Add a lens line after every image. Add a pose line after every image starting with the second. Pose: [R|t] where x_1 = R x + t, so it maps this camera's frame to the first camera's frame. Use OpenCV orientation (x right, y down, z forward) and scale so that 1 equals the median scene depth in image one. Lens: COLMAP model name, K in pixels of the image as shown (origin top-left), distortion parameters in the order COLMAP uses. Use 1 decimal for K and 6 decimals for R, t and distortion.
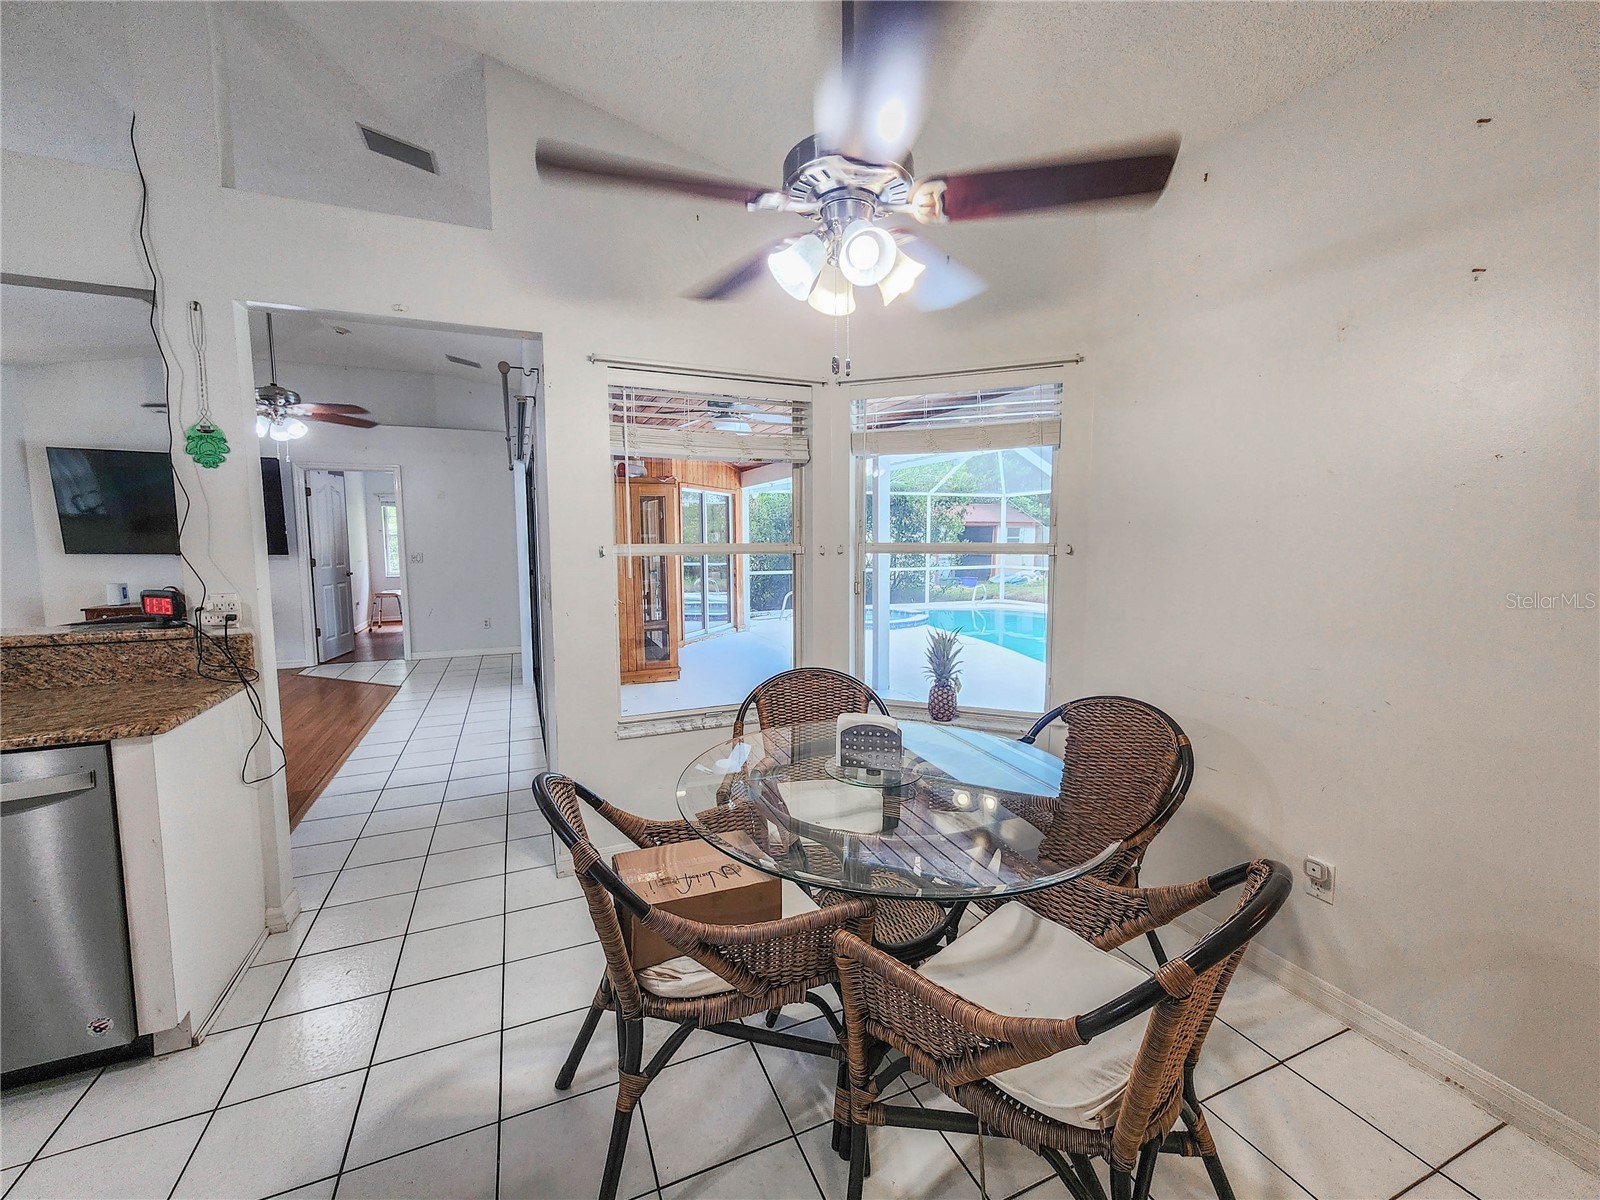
lens RADIAL K [[655.8, 0, 800.0], [0, 655.8, 600.0], [0, 0, 1]] dist [0.000503, 0.000125]
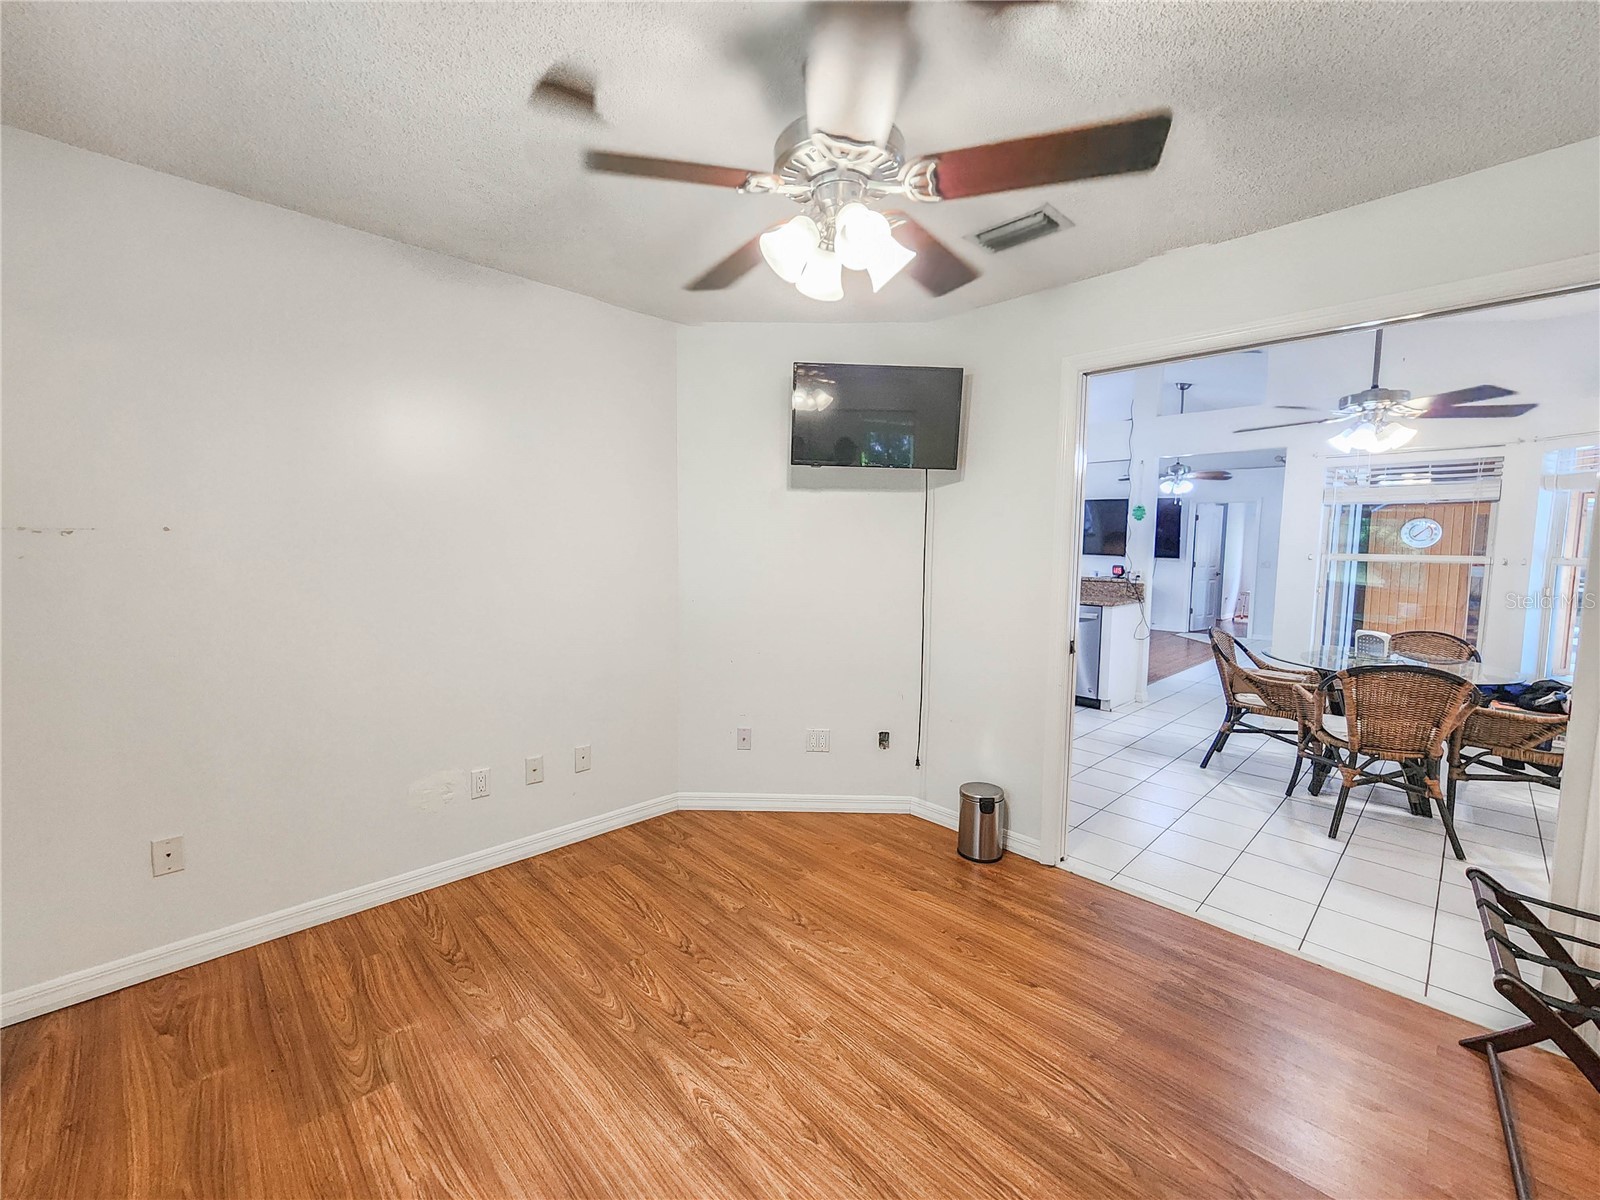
lens RADIAL K [[655.8, 0, 800.0], [0, 655.8, 600.0], [0, 0, 1]] dist [0.000503, 0.000125]
pose [[0.352488, 0.084778, -0.931968, 0.571842], [-0.101311, 0.993492, 0.052057, 0.061092], [0.930316, 0.076069, 0.358782, -0.615799]]
